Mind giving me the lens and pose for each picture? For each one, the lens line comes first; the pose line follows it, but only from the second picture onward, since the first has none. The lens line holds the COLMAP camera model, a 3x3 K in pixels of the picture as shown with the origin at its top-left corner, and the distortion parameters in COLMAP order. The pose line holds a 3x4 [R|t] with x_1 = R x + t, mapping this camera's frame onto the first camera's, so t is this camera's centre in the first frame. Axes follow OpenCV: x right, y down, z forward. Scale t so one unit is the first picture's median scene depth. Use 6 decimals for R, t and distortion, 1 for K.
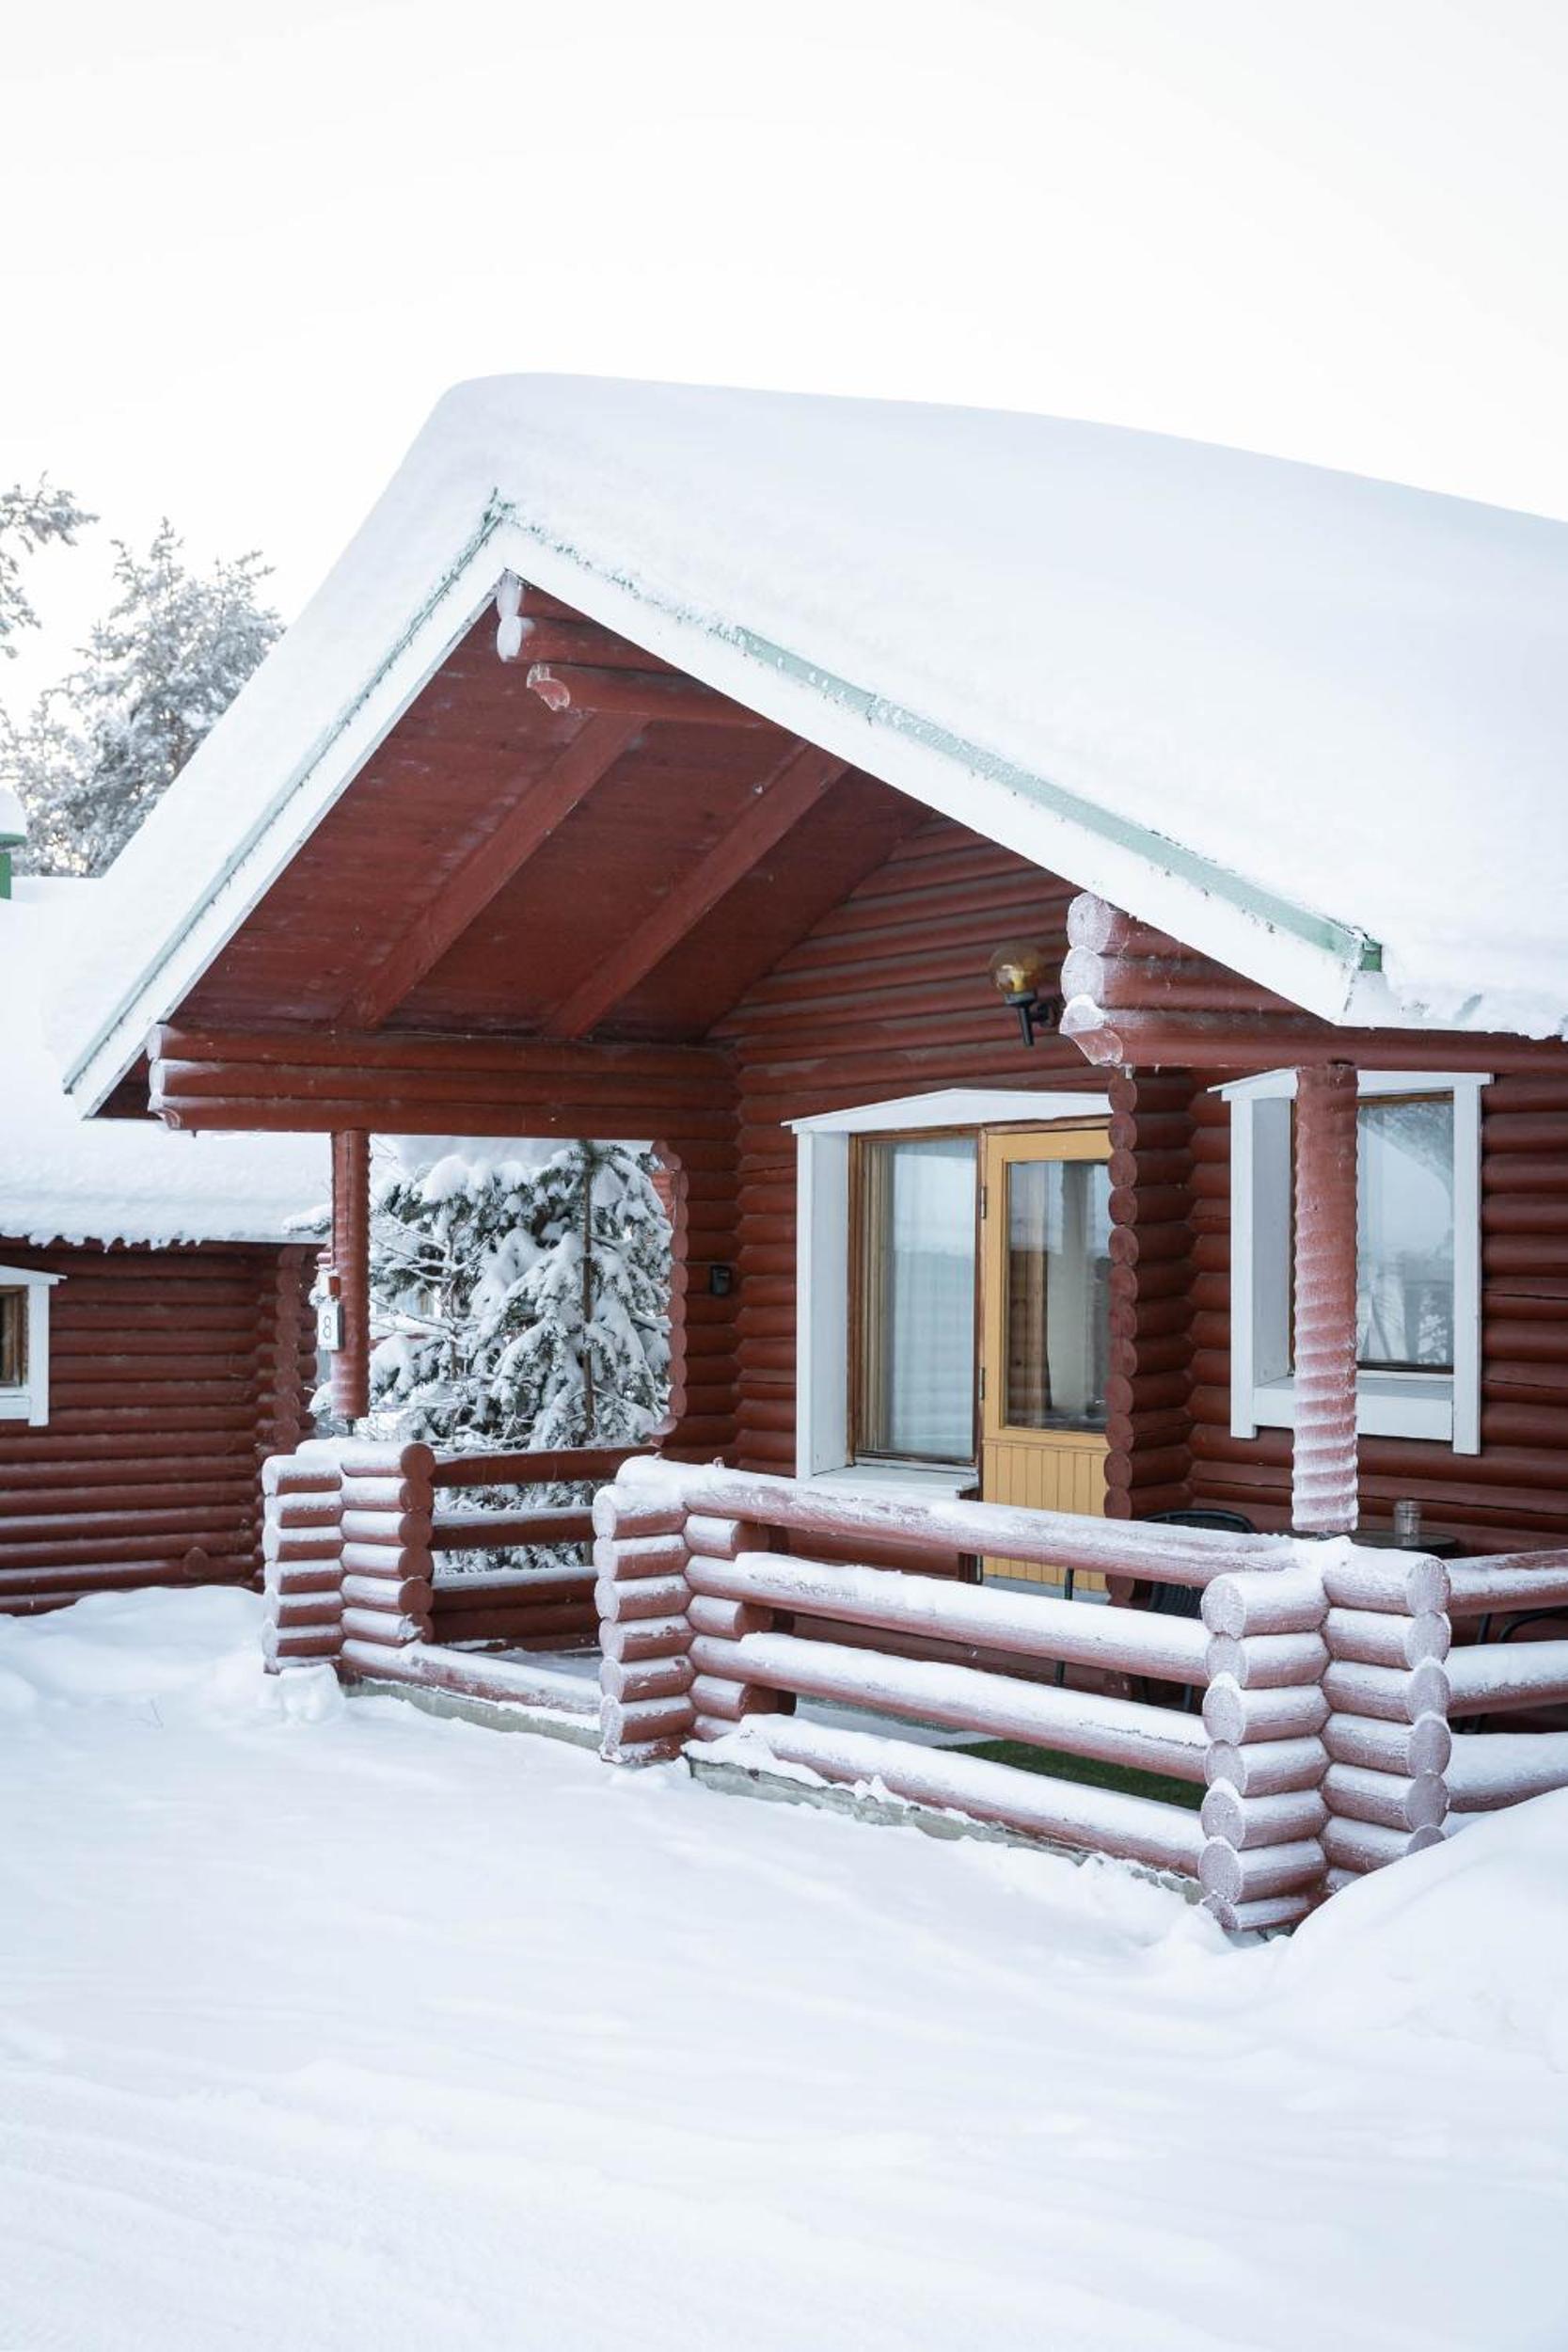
lens RADIAL K [[2889.3, 0, 779.0], [0, 2889.3, 1267.1], [0, 0, 1]] dist [0.015603, -0.062237]
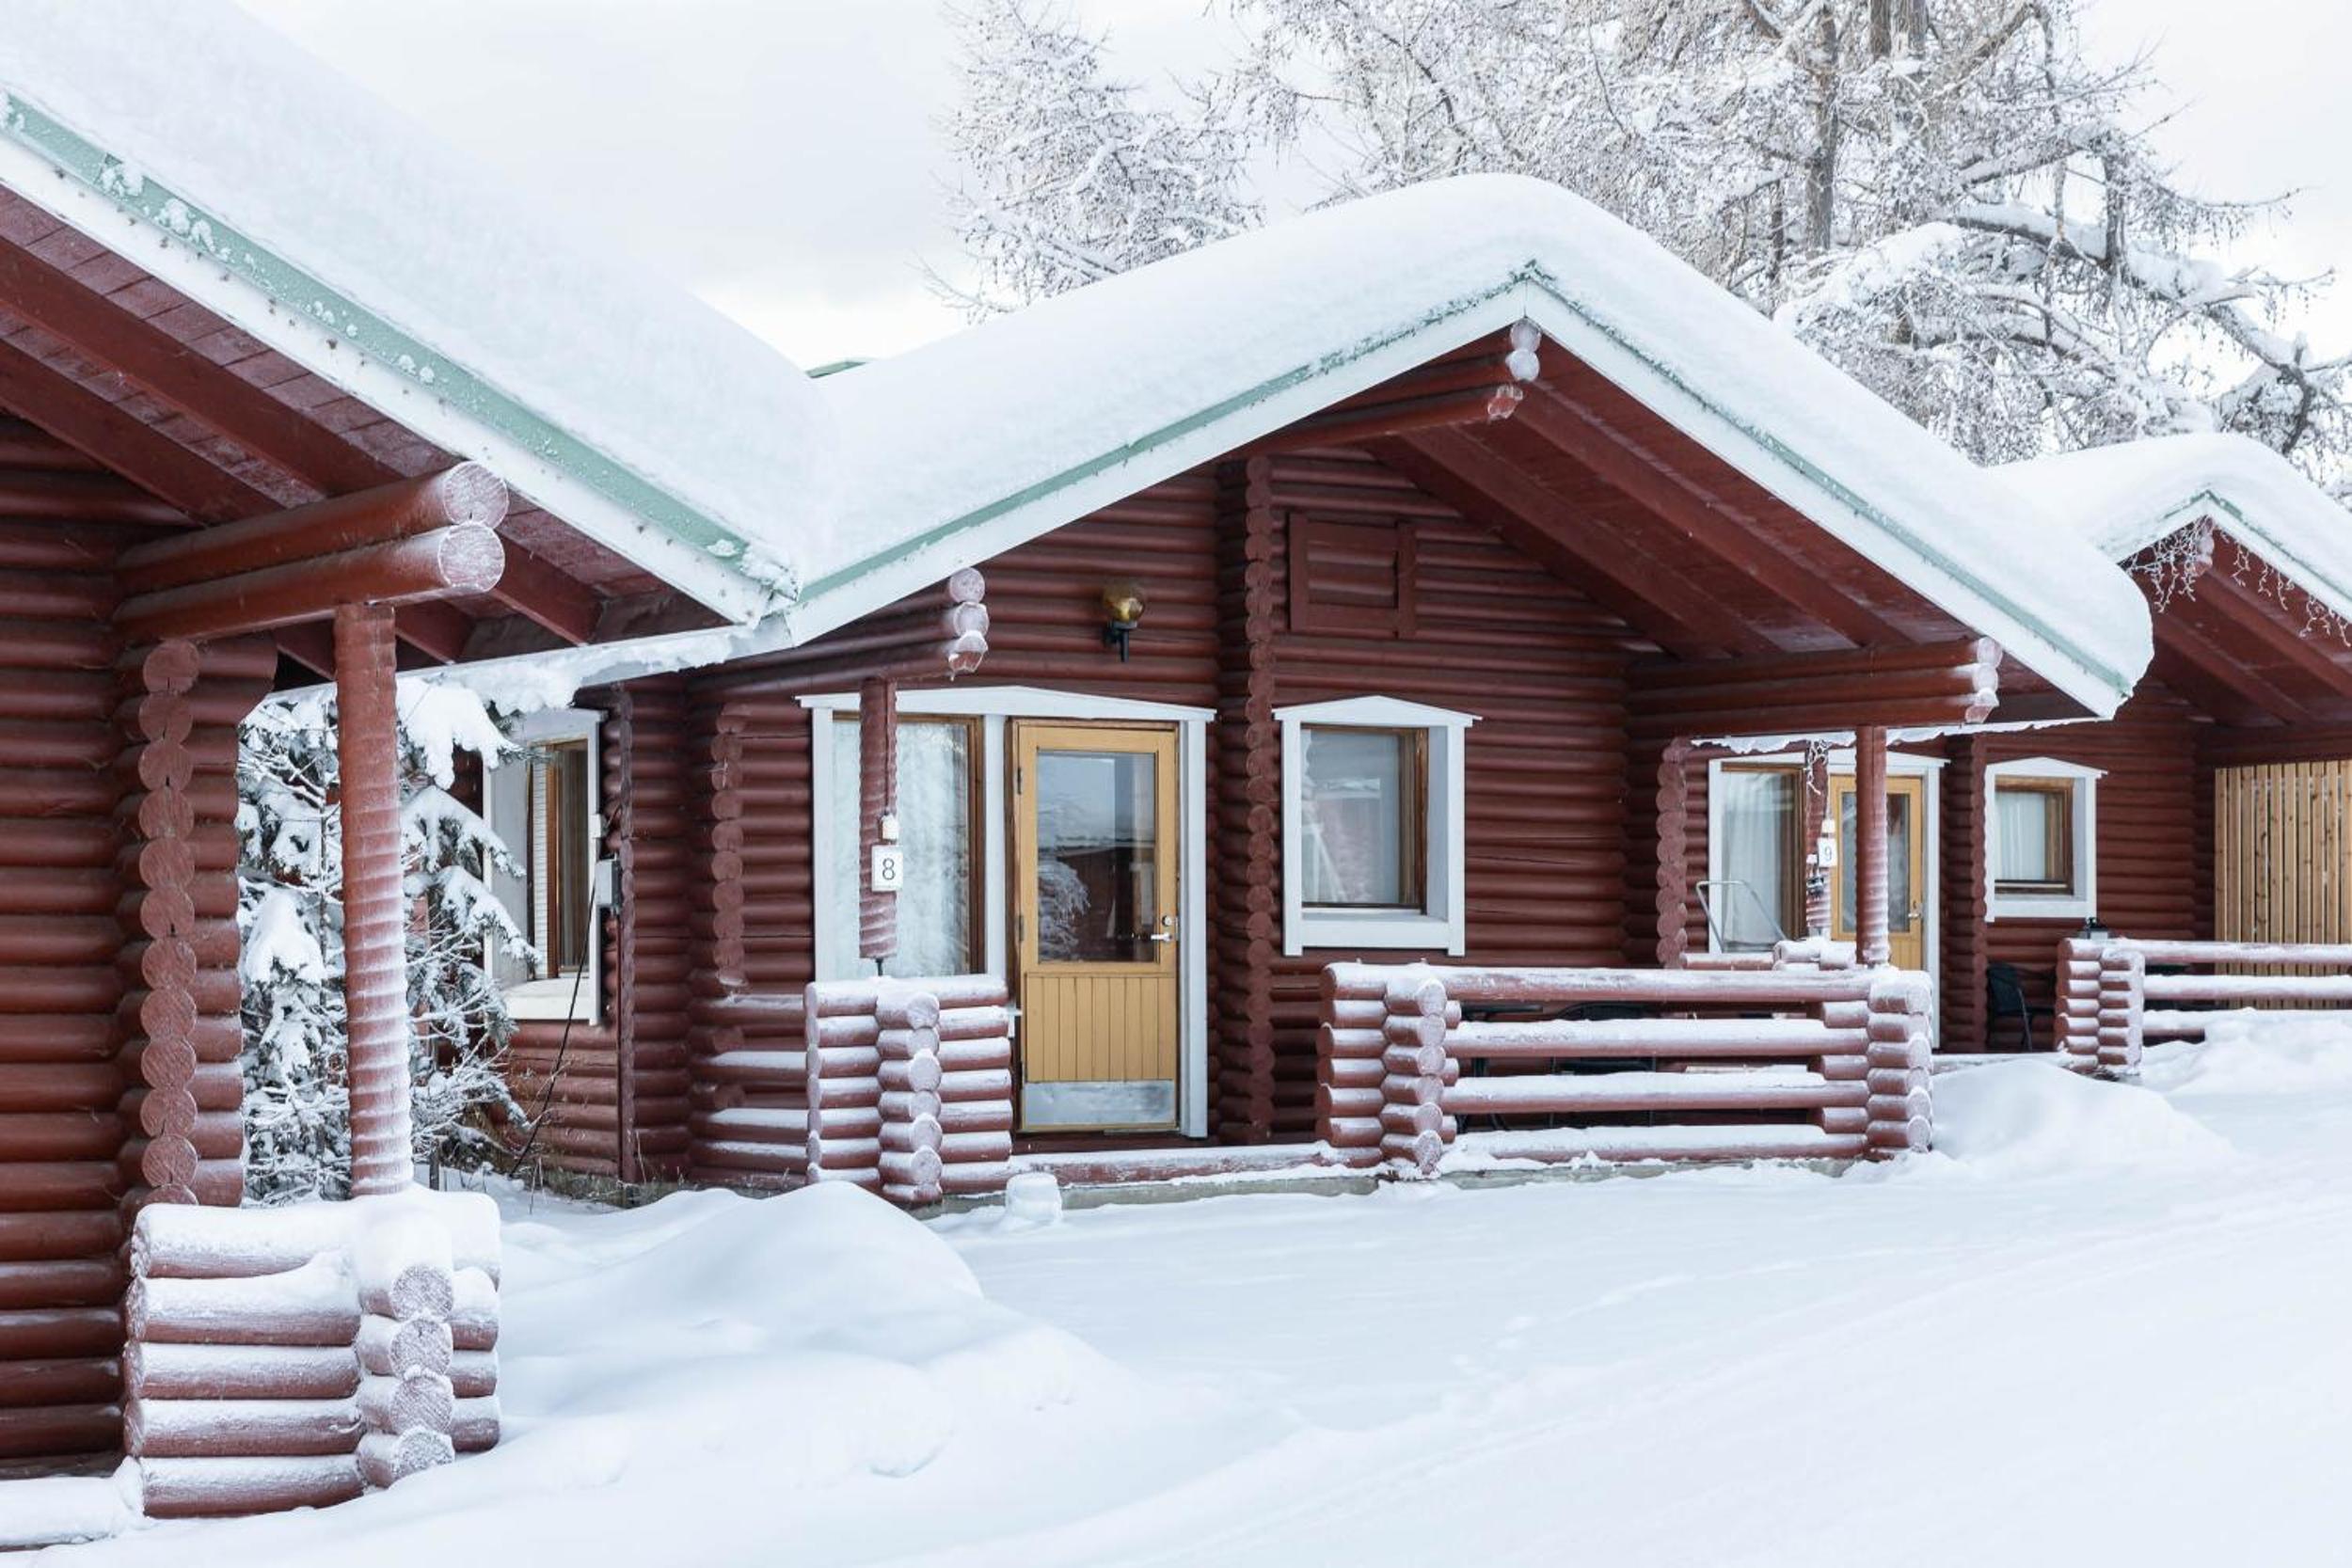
lens RADIAL K [[3653.7, 0, 1176.0], [0, 3653.7, 784.0], [0, 0, 1]] dist [0.000556, 0.019187]
pose [[0.056689, 0.059575, 0.996613, -1.867677], [0.007059, 0.998169, -0.060069, 0.092685], [-0.998367, 0.010440, 0.056165, 1.070713]]
